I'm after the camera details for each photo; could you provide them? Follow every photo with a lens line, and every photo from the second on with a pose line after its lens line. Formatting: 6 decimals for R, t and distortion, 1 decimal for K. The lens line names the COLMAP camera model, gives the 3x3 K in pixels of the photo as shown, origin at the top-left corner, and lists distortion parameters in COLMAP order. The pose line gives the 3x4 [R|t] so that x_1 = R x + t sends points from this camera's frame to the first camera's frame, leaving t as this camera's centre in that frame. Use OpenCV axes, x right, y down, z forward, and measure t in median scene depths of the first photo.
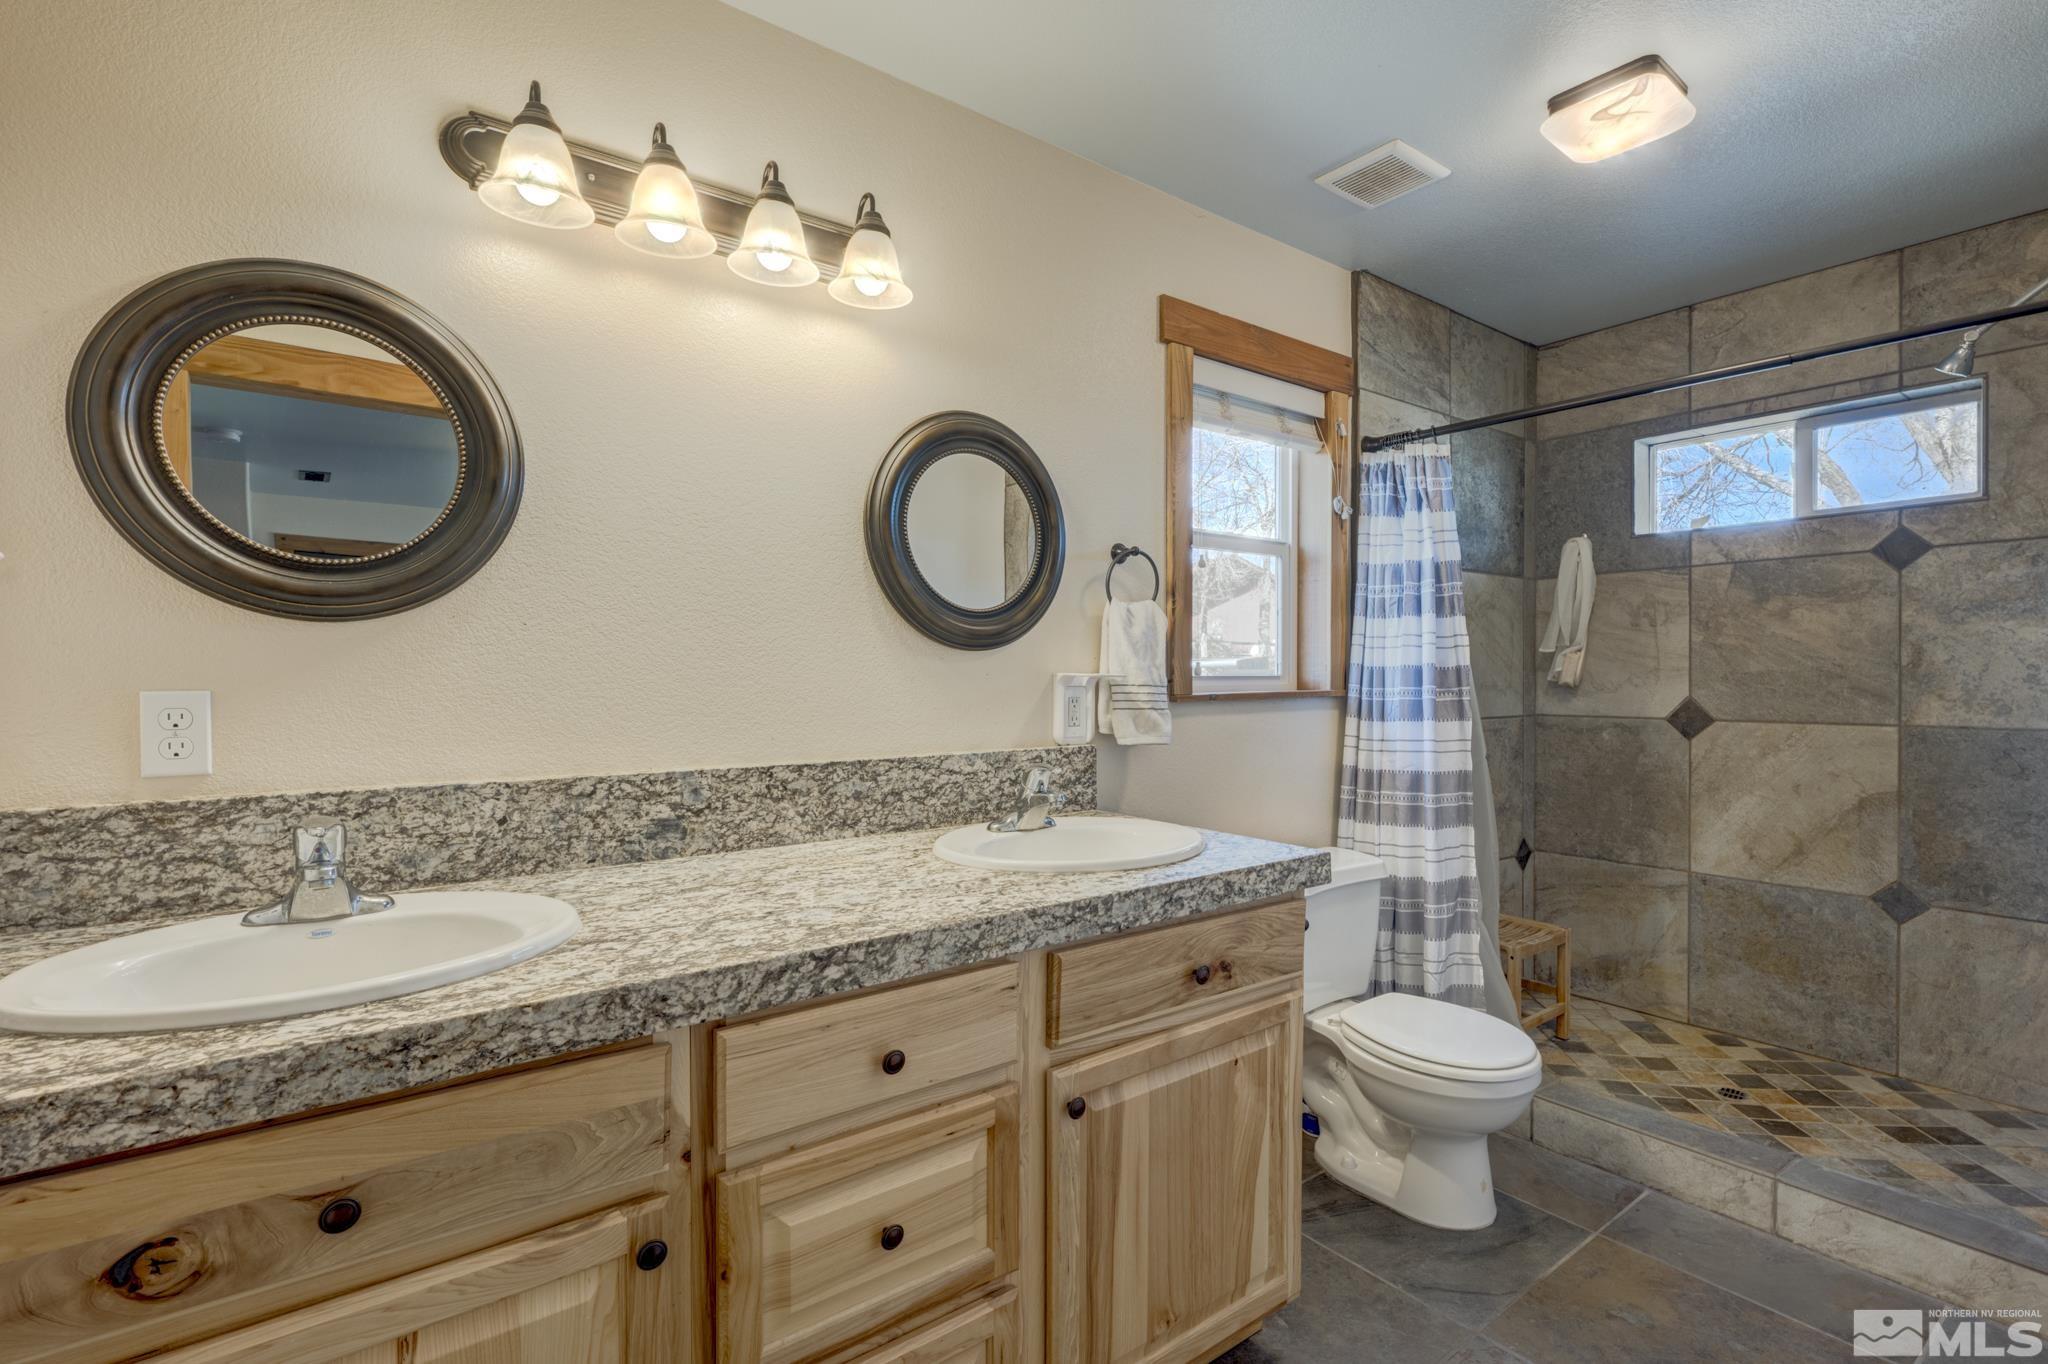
lens RADIAL K [[914.9, 0, 987.6], [0, 914.9, 688.8], [0, 0, 1]] dist [0.000029, 0.000171]
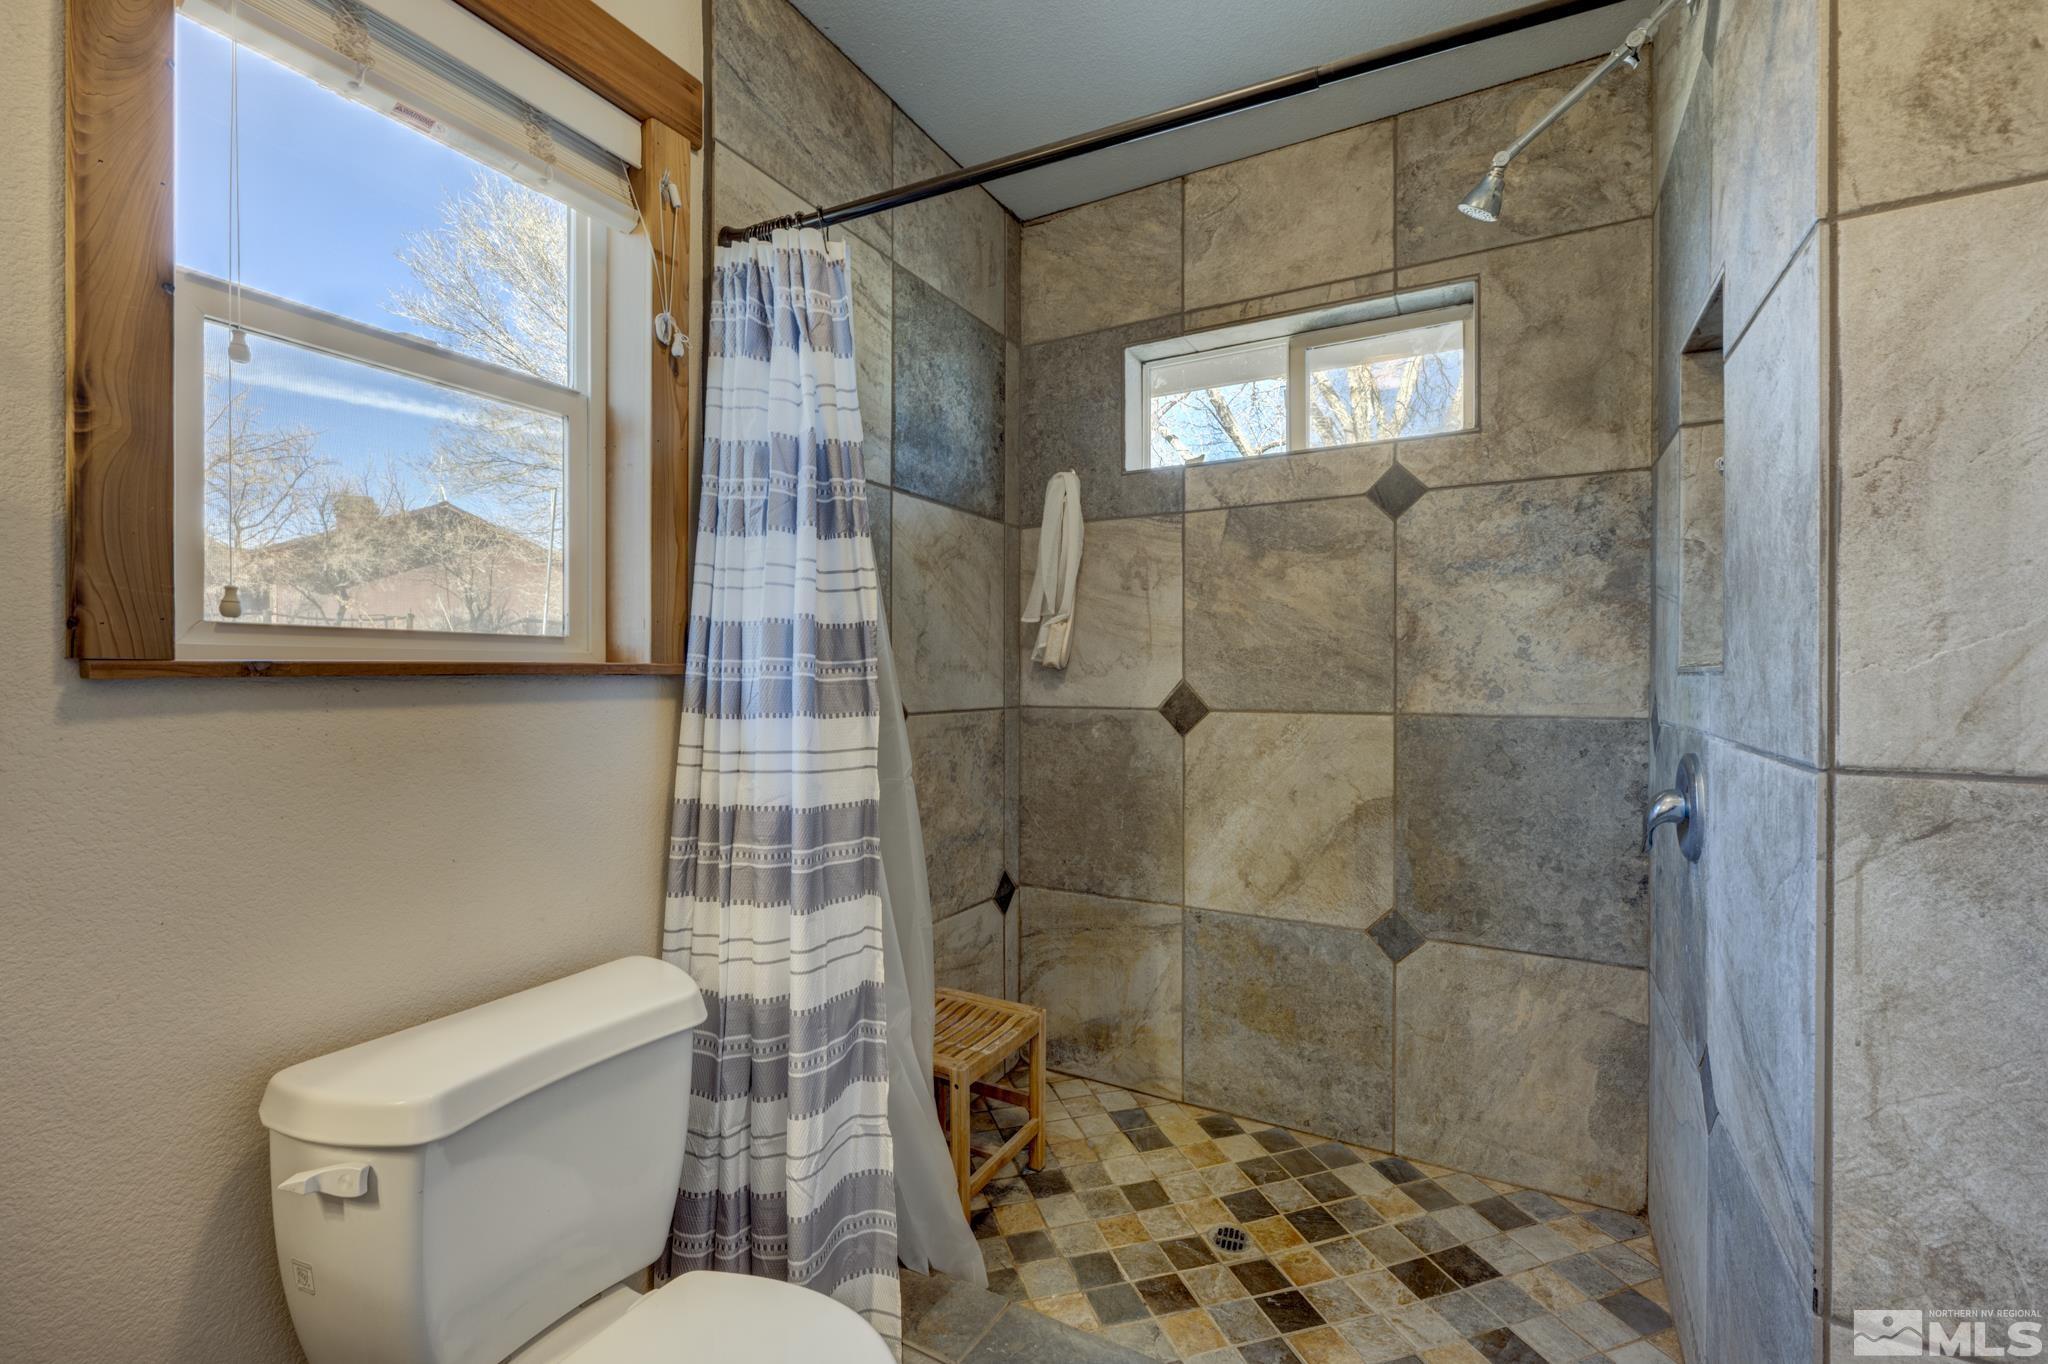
lens RADIAL K [[843.4, 0, 1030.4], [0, 843.4, 684.5], [0, 0, 1]] dist [0.001200, -0.000074]
pose [[0.893428, 0.002110, 0.449201, 0.358833], [0.000548, 0.999983, -0.005785, 0.017585], [-0.449206, 0.005415, 0.893412, 0.455484]]
